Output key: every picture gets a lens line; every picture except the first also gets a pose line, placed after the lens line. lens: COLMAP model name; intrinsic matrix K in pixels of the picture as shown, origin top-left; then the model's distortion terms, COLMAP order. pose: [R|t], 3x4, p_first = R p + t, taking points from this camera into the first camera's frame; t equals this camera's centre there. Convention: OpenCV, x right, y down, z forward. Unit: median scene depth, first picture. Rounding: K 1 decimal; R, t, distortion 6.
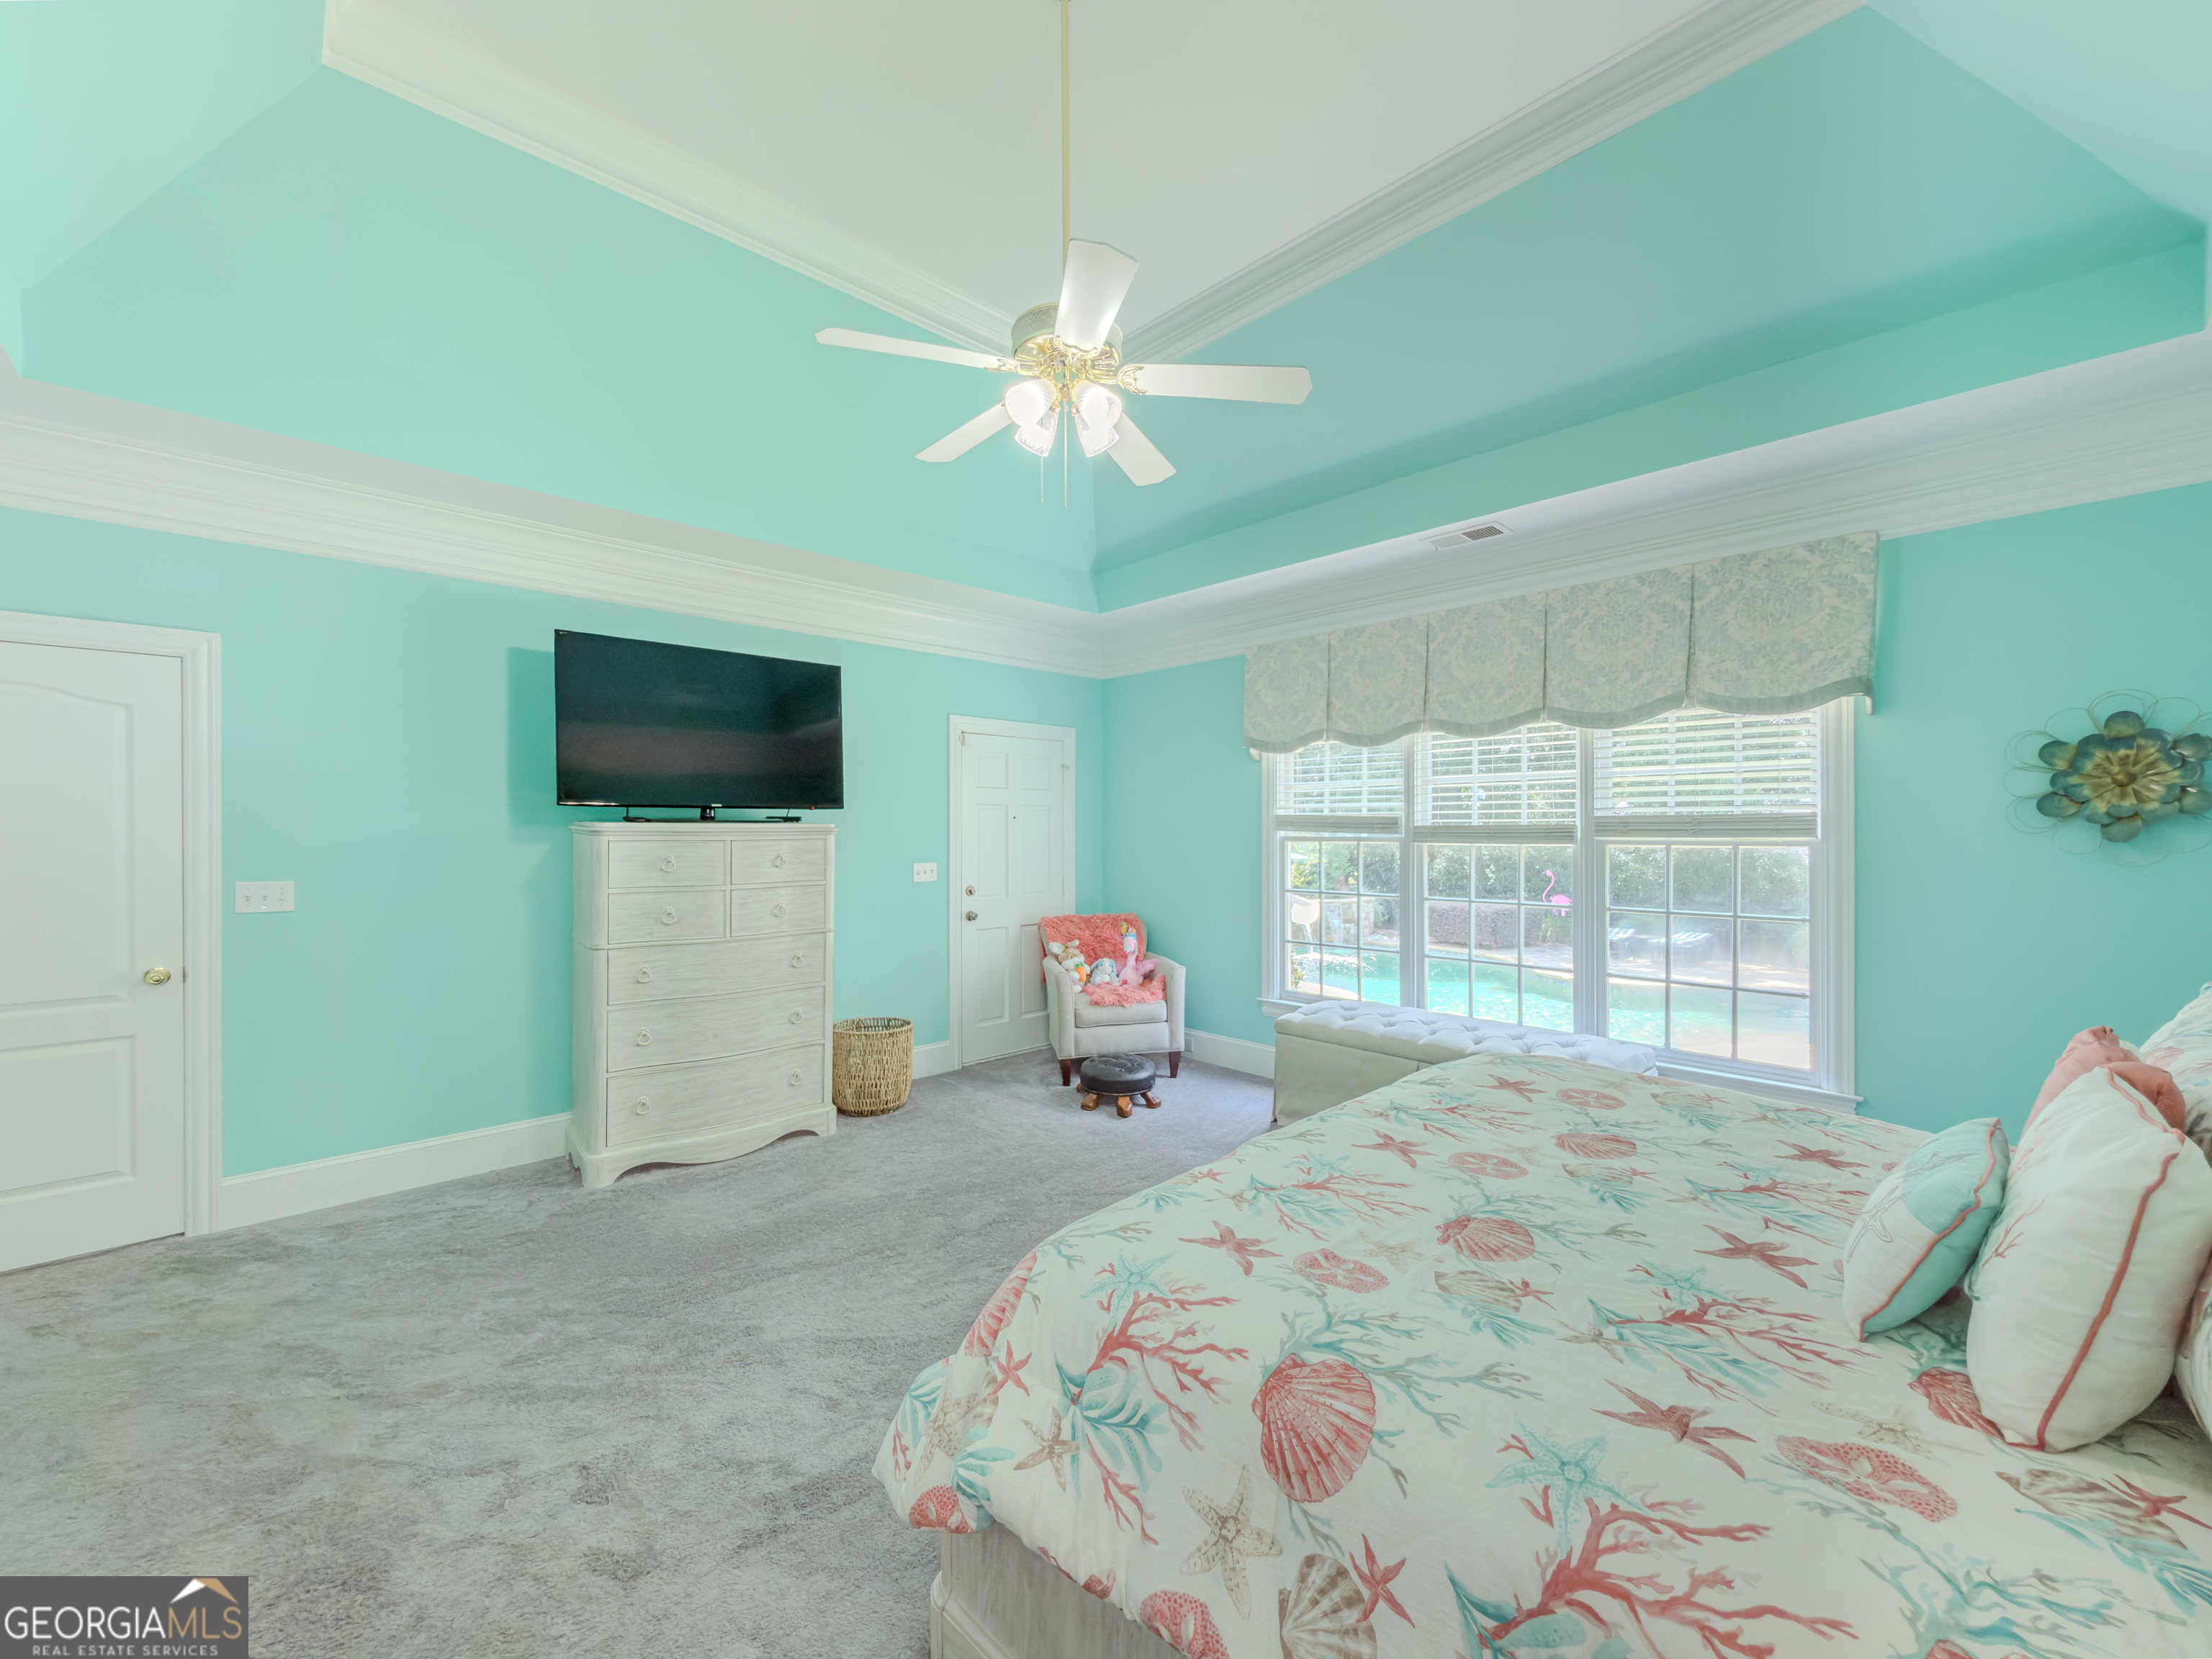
lens RADIAL K [[875.6, 0, 1131.7], [0, 875.6, 830.8], [0, 0, 1]] dist [-0.002012, -0.000233]
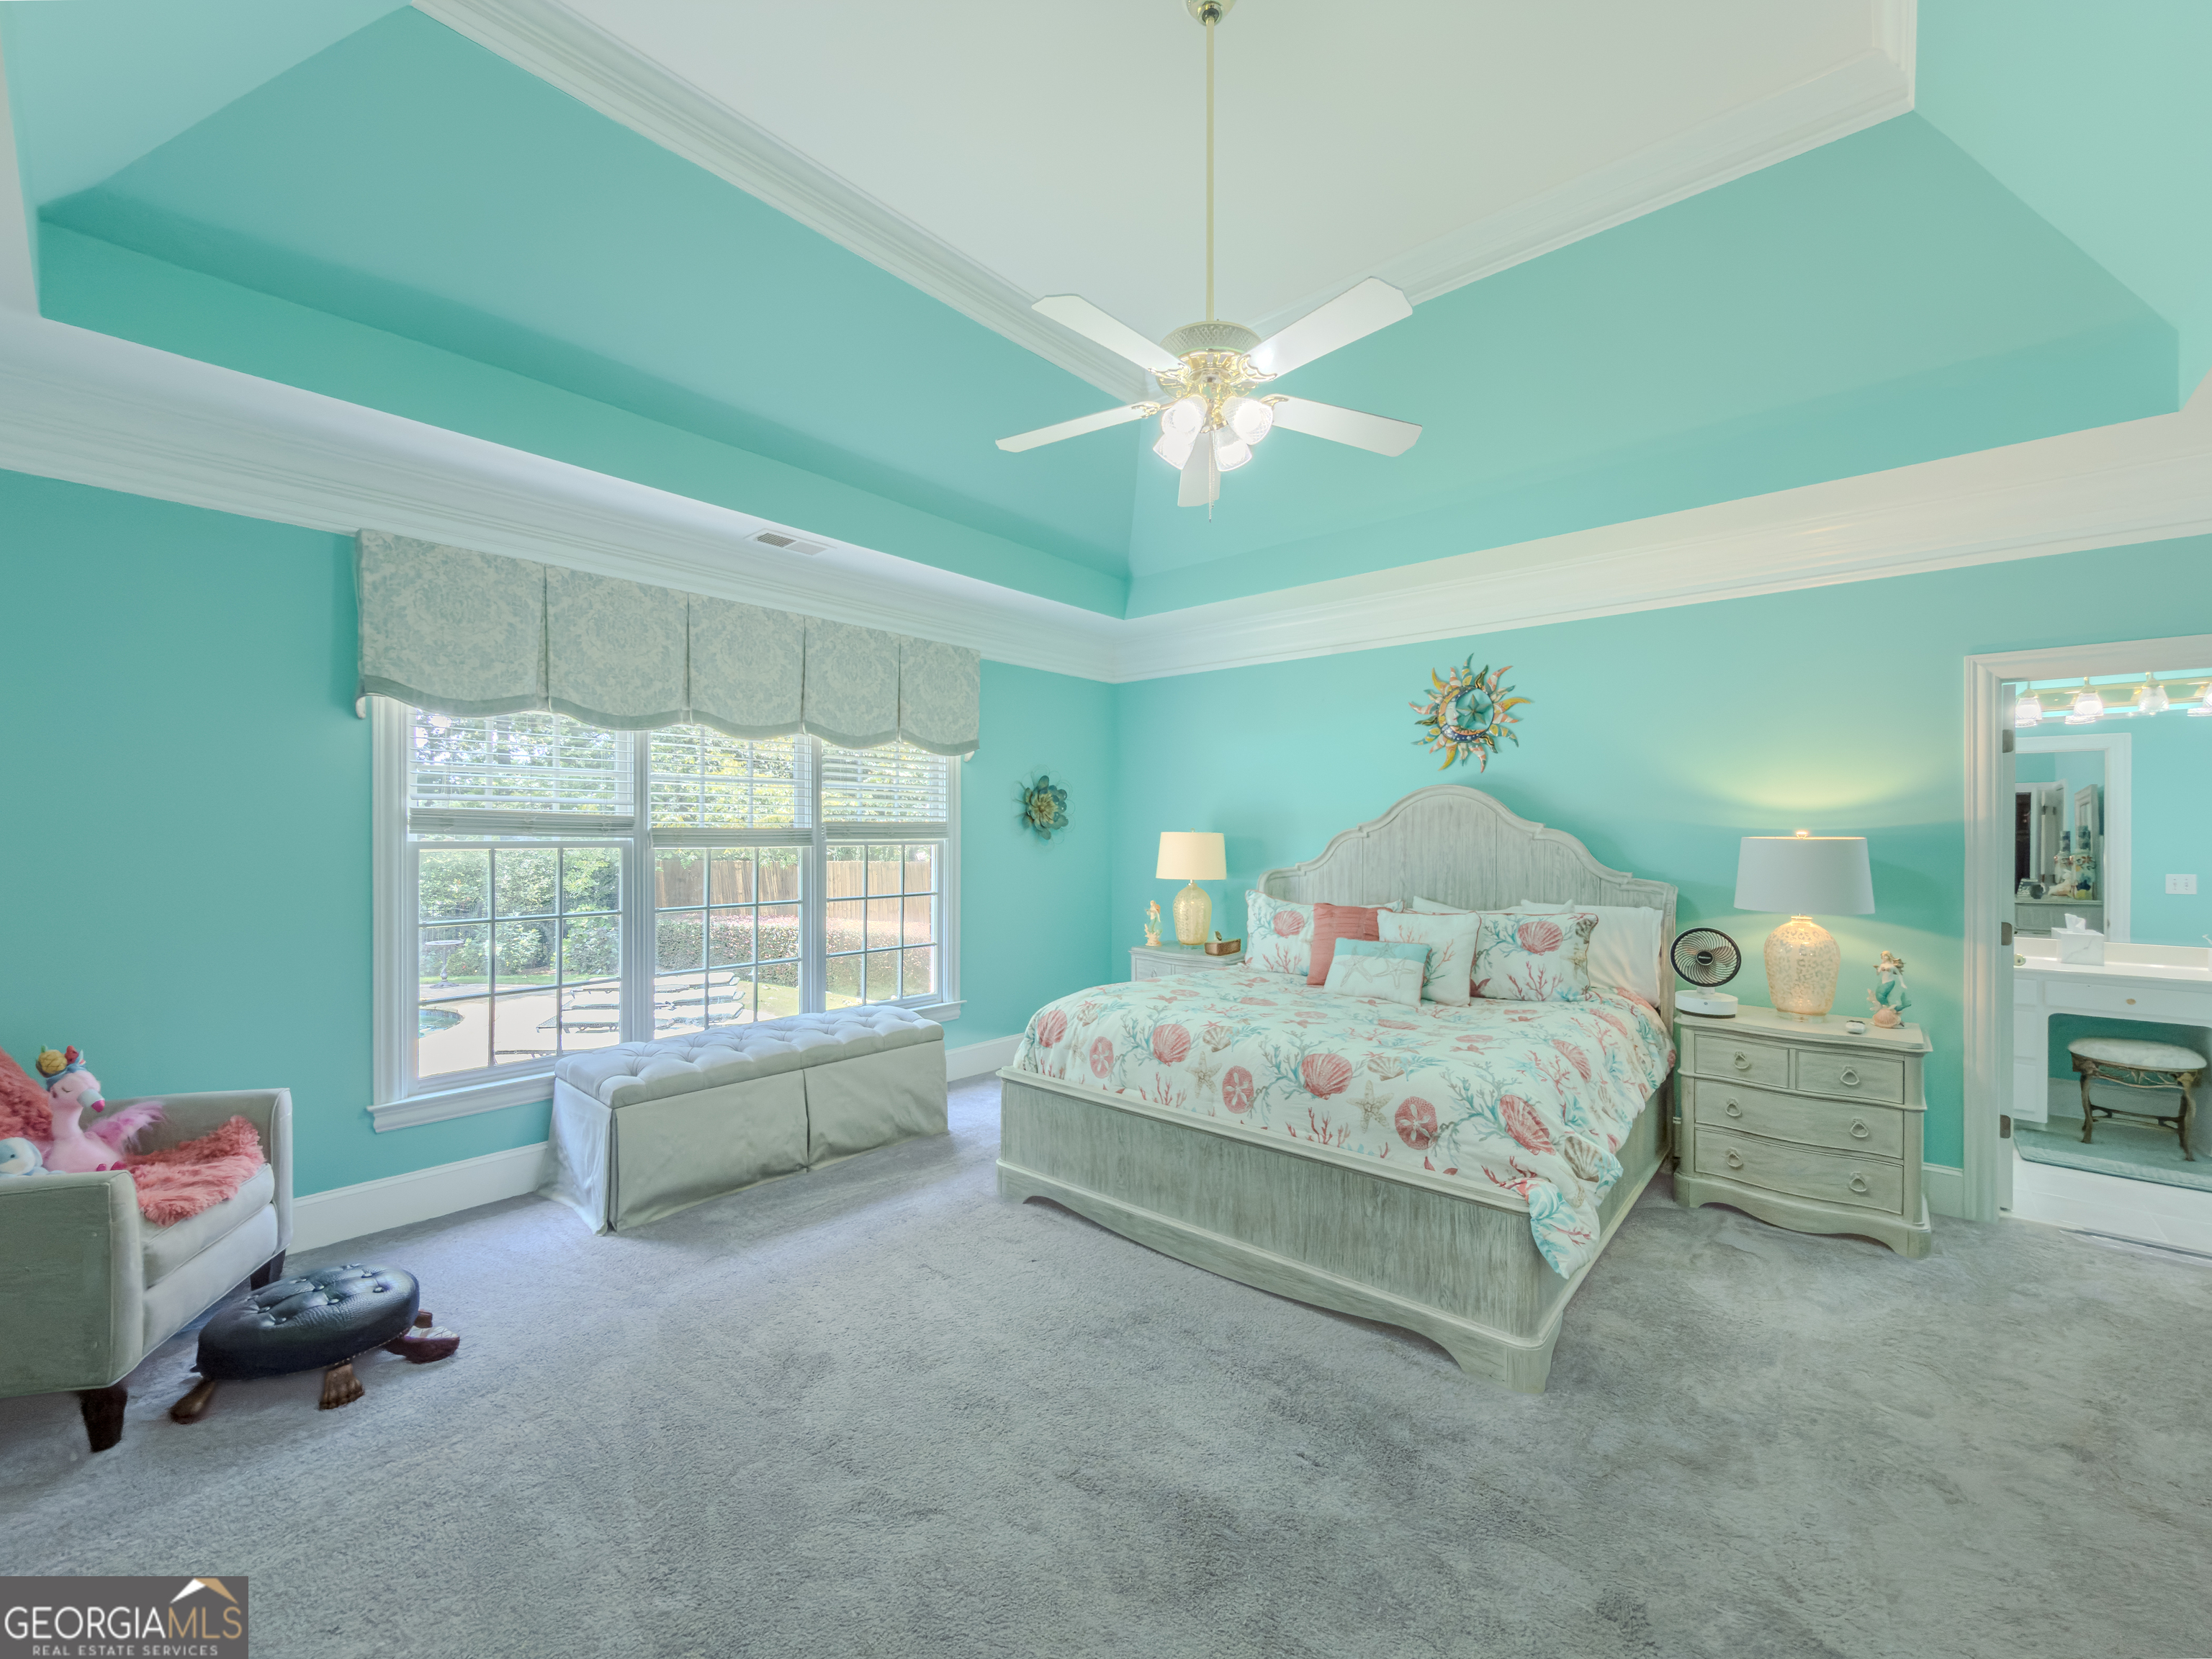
lens RADIAL K [[889.7, 0, 1108.7], [0, 889.7, 832.3], [0, 0, 1]] dist [0.000422, 0.000087]
pose [[-0.068838, 0.002029, 0.997626, -0.571322], [0.000066, 0.999998, -0.002029, 0.000115], [-0.997628, -0.000074, -0.068838, 0.599125]]
